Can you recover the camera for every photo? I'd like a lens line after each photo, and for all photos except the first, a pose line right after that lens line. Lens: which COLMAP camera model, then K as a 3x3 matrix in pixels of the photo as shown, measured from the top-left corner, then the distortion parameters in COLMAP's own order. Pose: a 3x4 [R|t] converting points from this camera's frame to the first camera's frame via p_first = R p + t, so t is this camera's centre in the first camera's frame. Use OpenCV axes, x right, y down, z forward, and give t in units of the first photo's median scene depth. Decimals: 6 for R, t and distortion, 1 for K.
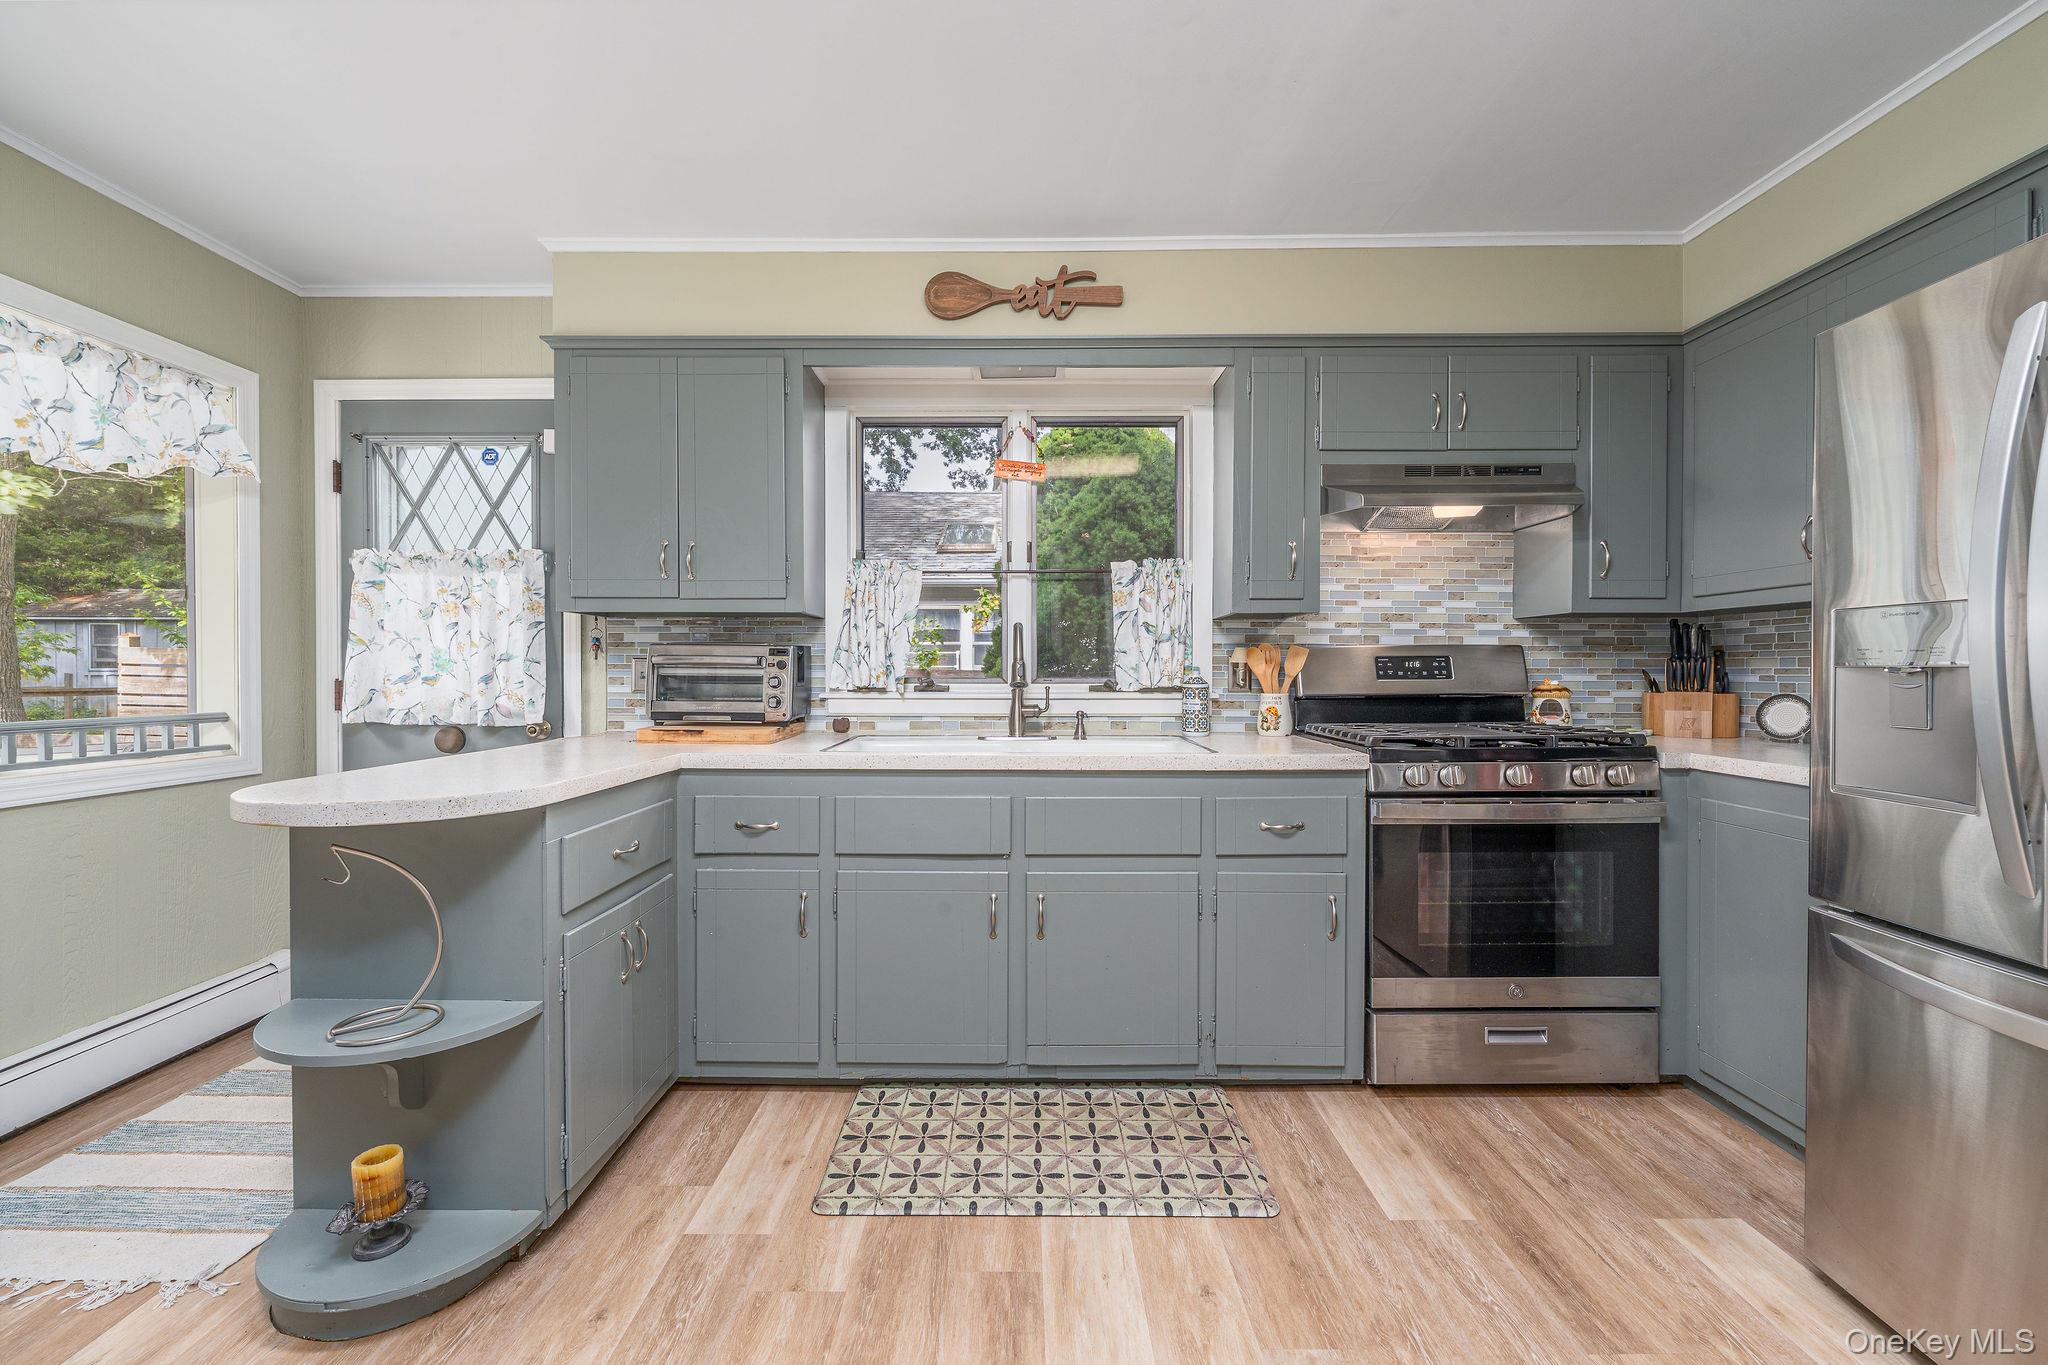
lens RADIAL K [[841.5, 0, 1034.9], [0, 841.5, 674.6], [0, 0, 1]] dist [0.001555, -0.001277]
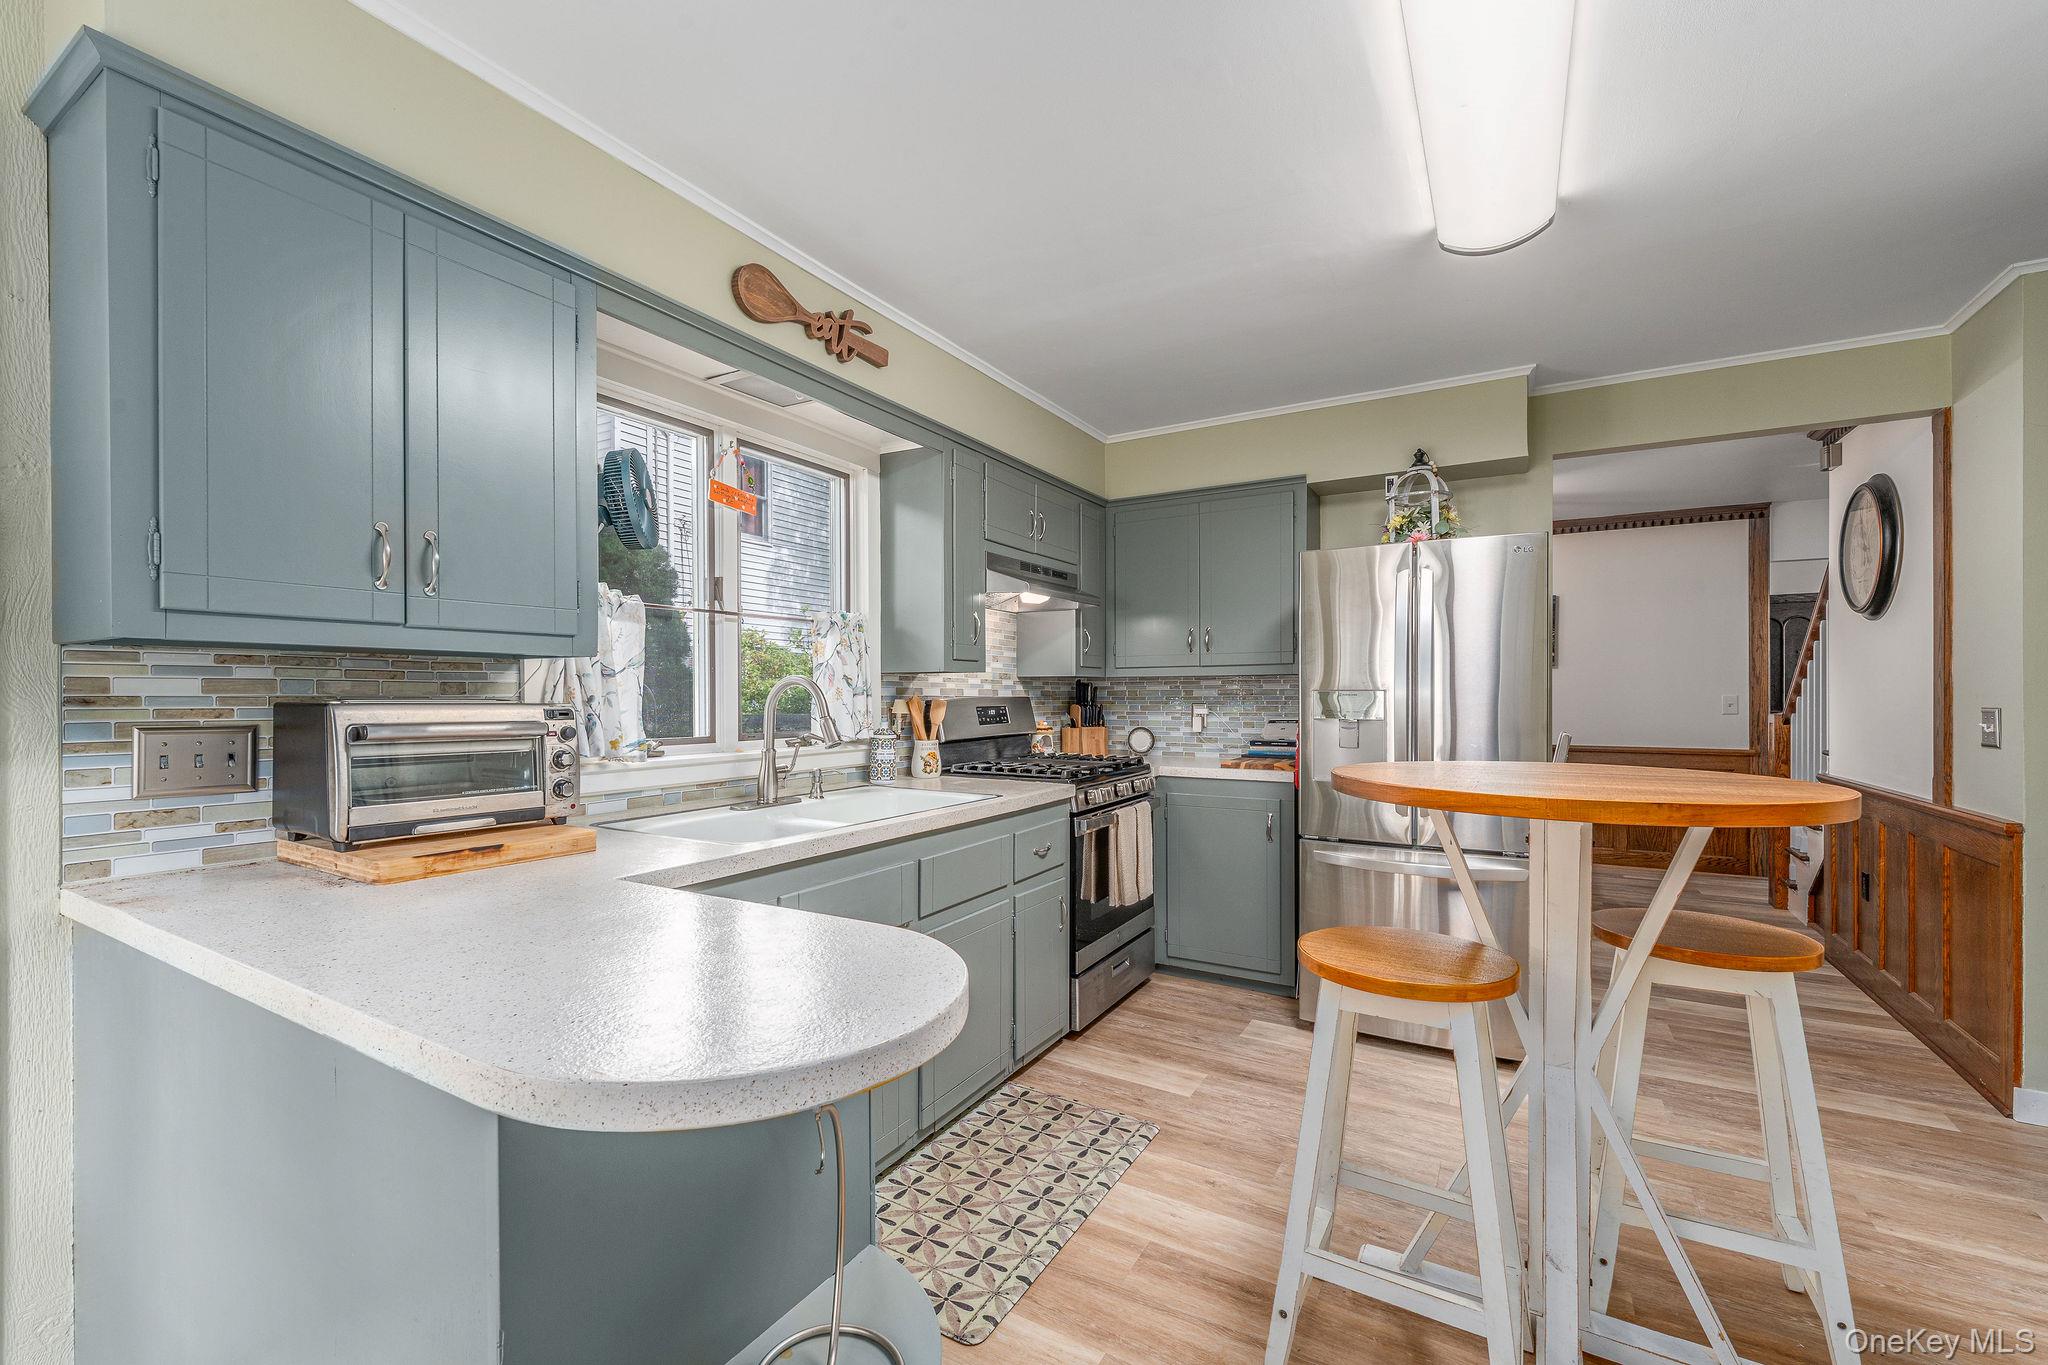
lens RADIAL K [[841.5, 0, 1031.3], [0, 841.5, 694.8], [0, 0, 1]] dist [0.001555, -0.001277]
pose [[0.517289, 0.000675, 0.855811, -0.689431], [0.007206, 0.999961, -0.005144, -0.036348], [-0.855780, 0.008828, 0.517264, 0.326699]]
